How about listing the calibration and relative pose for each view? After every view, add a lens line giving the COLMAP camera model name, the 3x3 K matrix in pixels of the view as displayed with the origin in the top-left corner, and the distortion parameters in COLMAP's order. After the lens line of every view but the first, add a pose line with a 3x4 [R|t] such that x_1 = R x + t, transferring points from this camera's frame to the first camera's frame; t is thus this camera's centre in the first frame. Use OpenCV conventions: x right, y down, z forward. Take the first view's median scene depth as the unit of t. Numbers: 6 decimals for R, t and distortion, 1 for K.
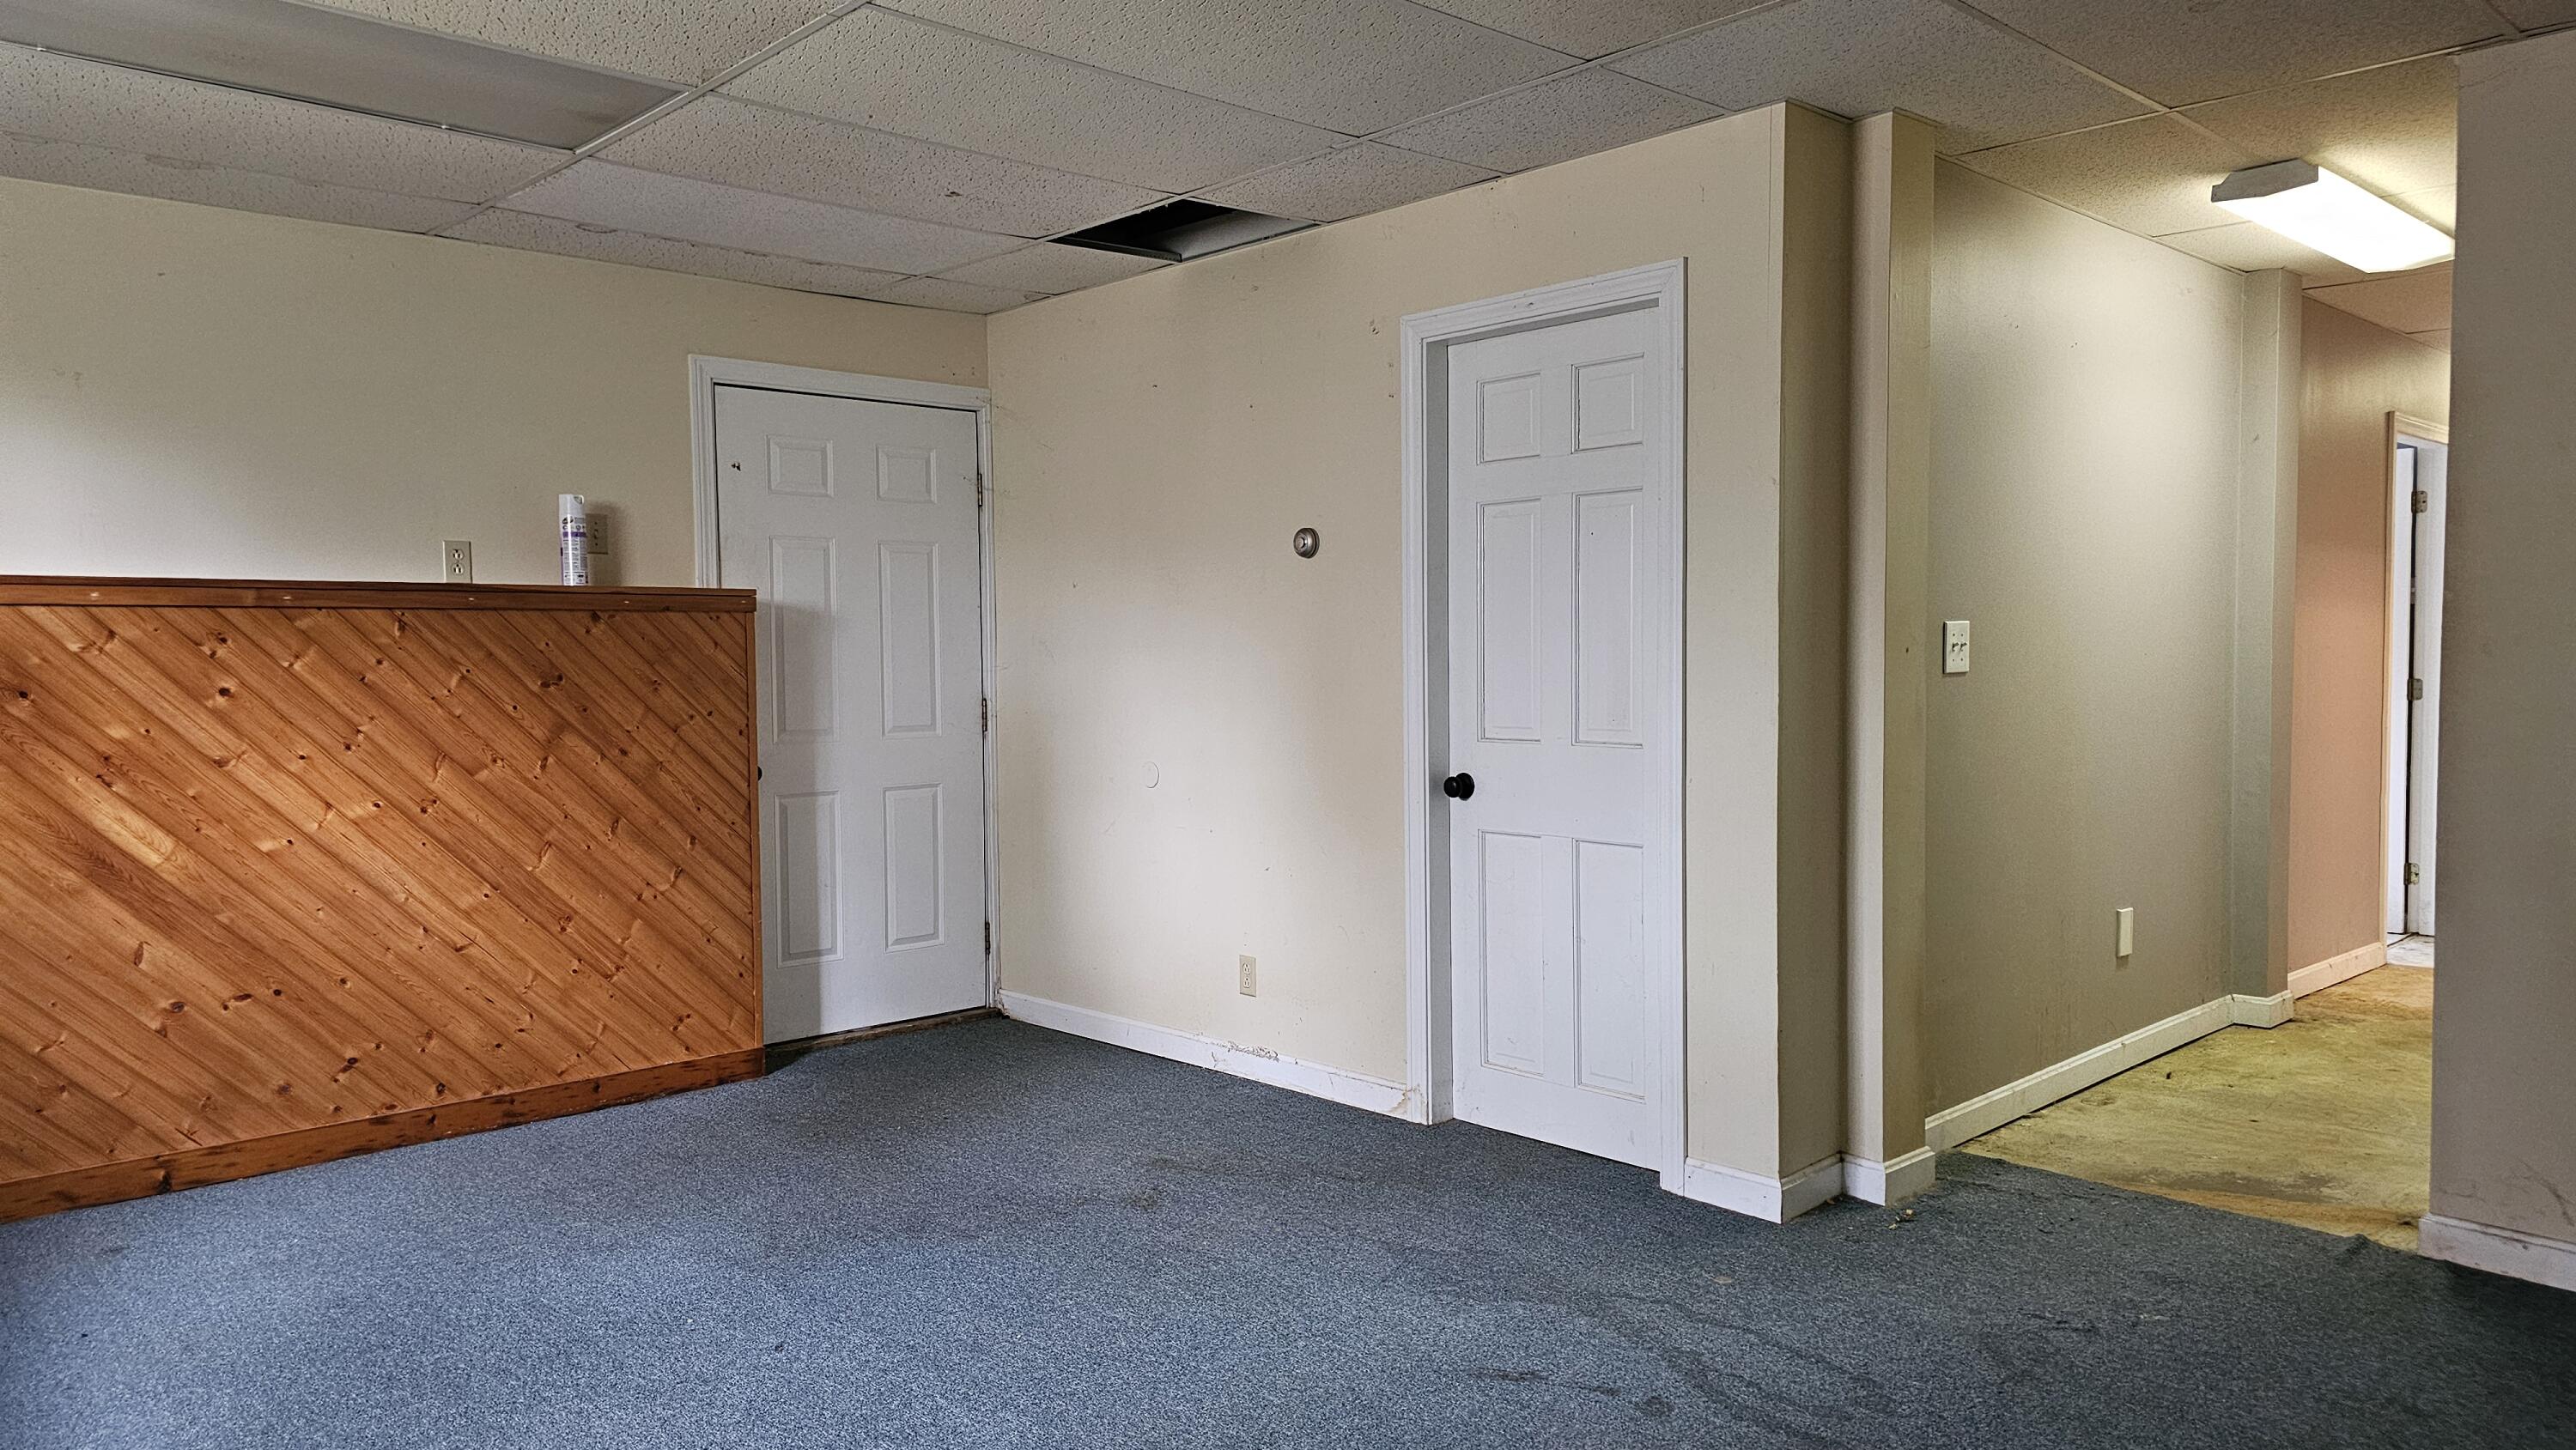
lens RADIAL K [[1712.9, 0, 1288.0], [0, 1712.9, 725.0], [0, 0, 1]] dist [0.074757, -0.090111]
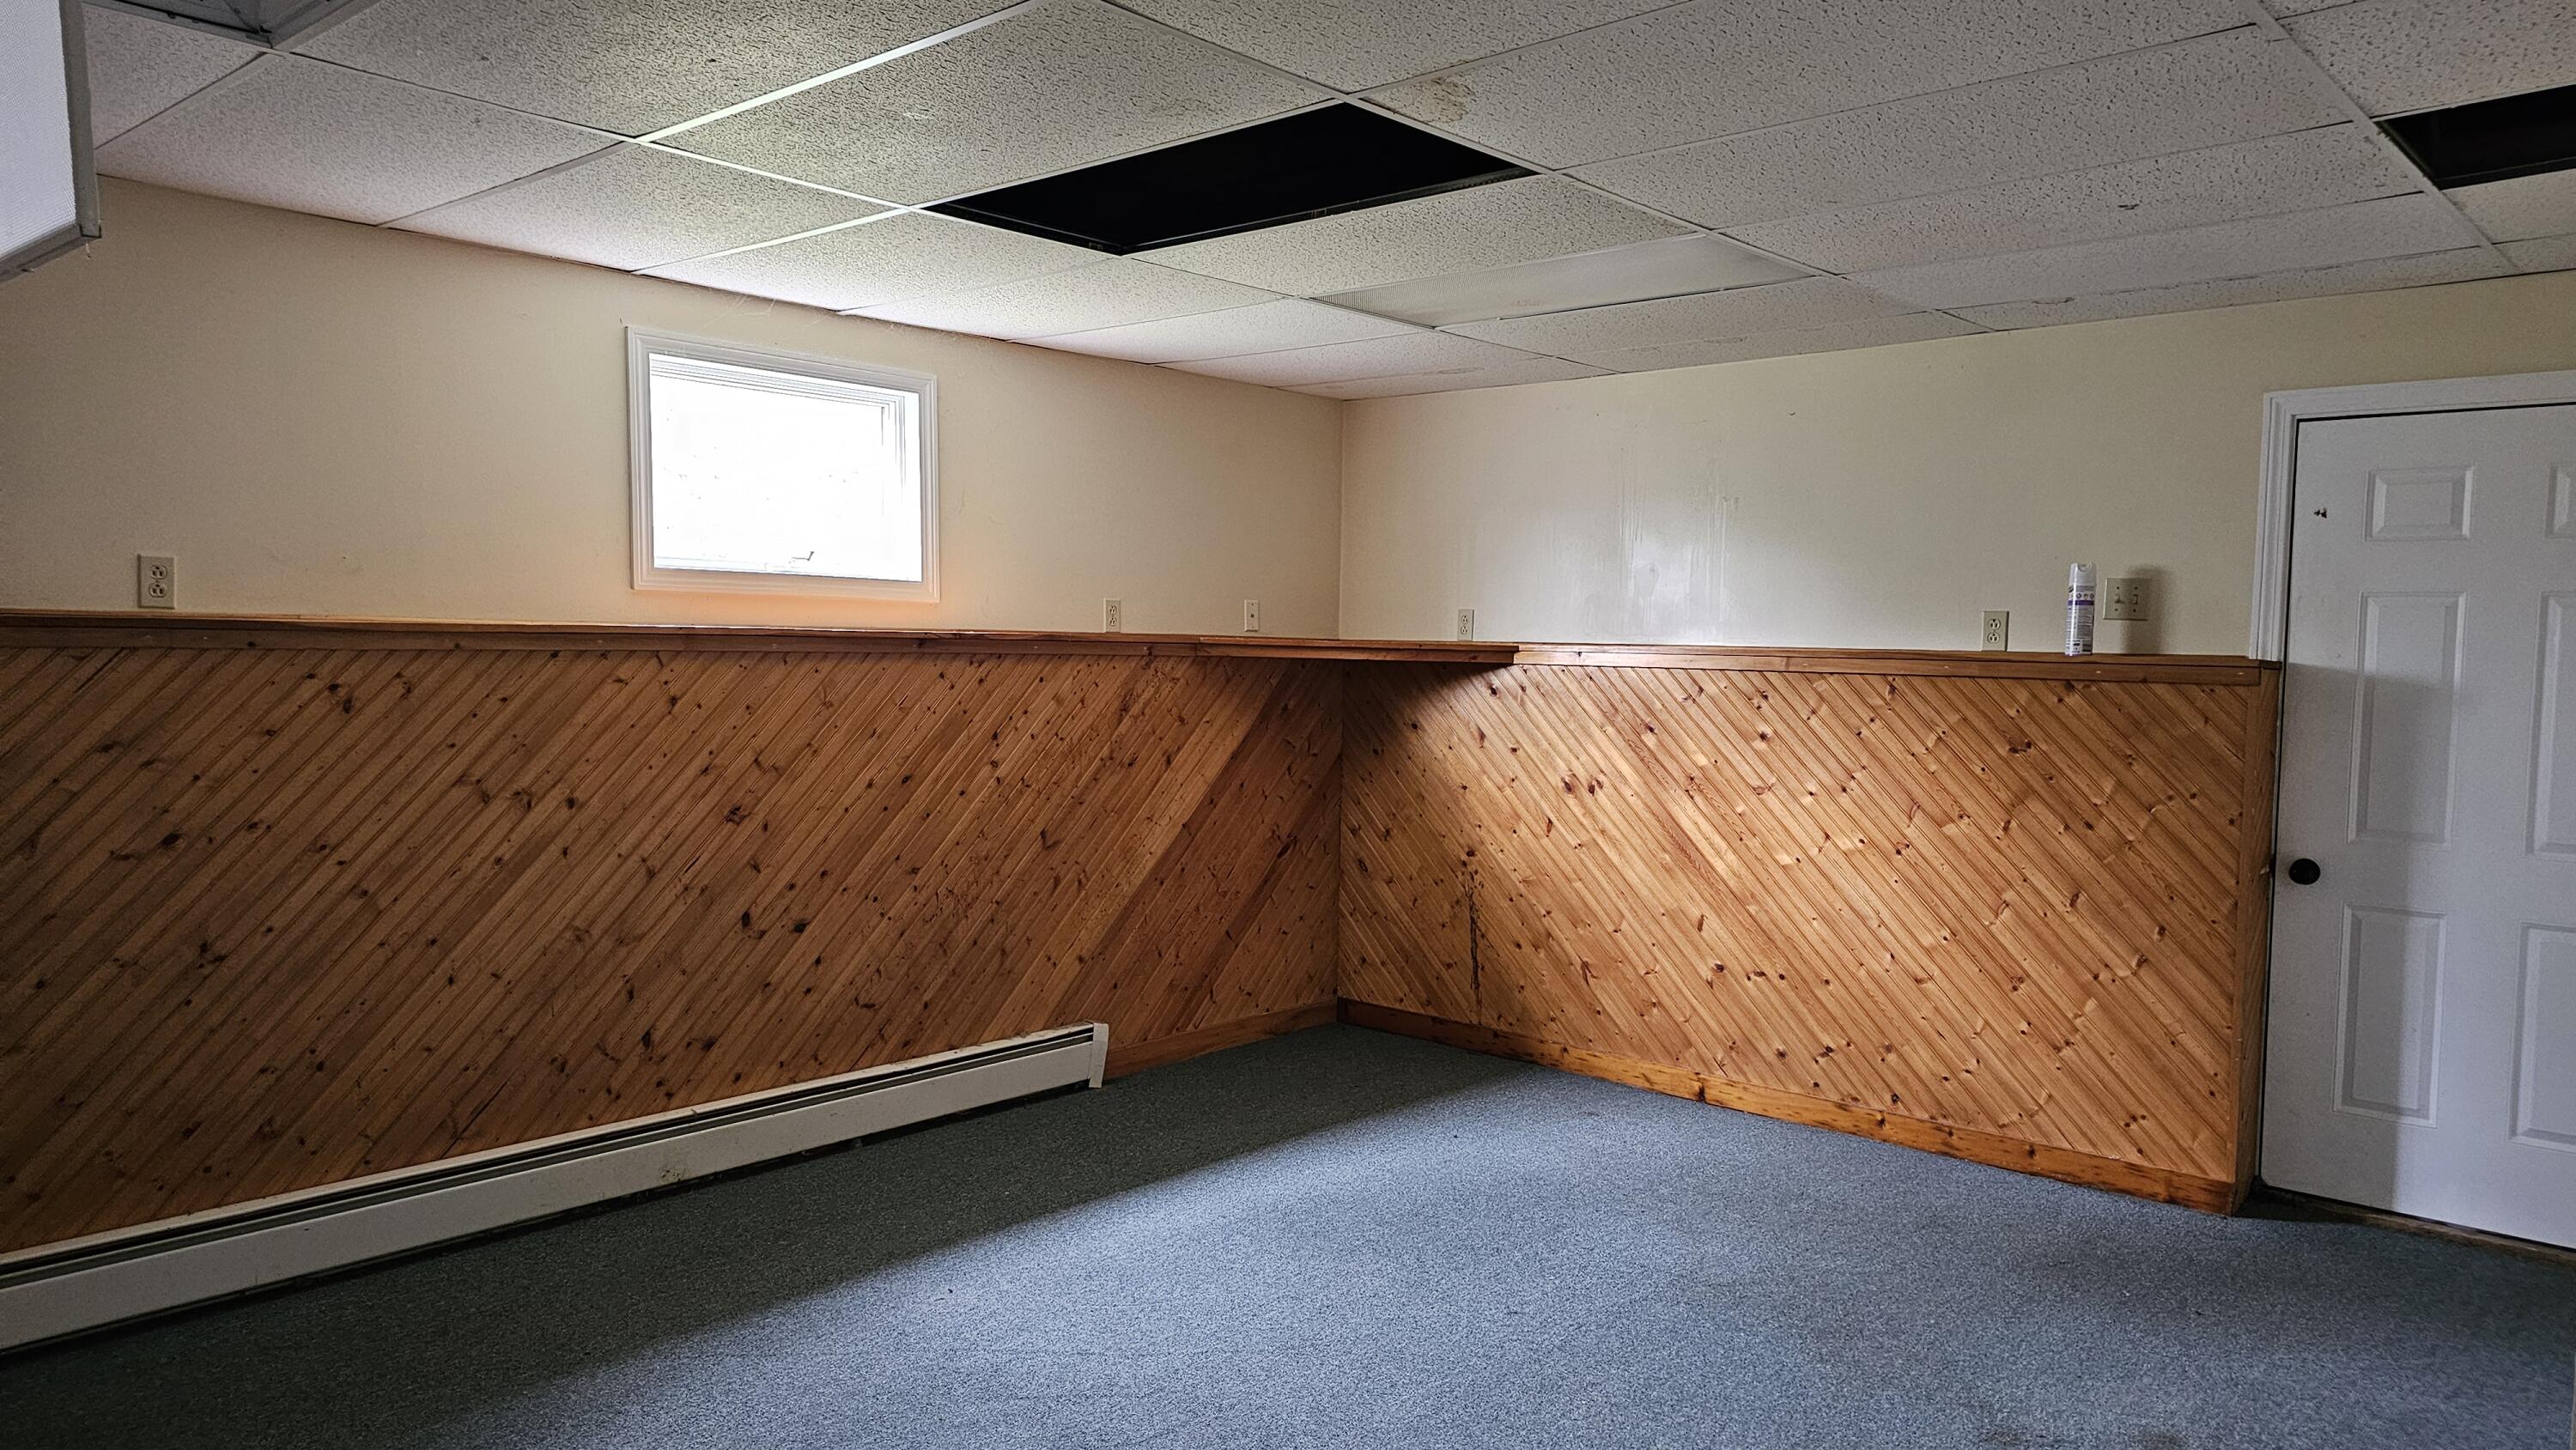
lens RADIAL K [[1712.9, 0, 1288.0], [0, 1712.9, 725.0], [0, 0, 1]] dist [0.074757, -0.090111]
pose [[0.075524, 0.059125, -0.995390, 0.571845], [-0.066360, 0.996326, 0.054145, -0.066066], [0.994933, 0.061965, 0.079170, 0.485478]]
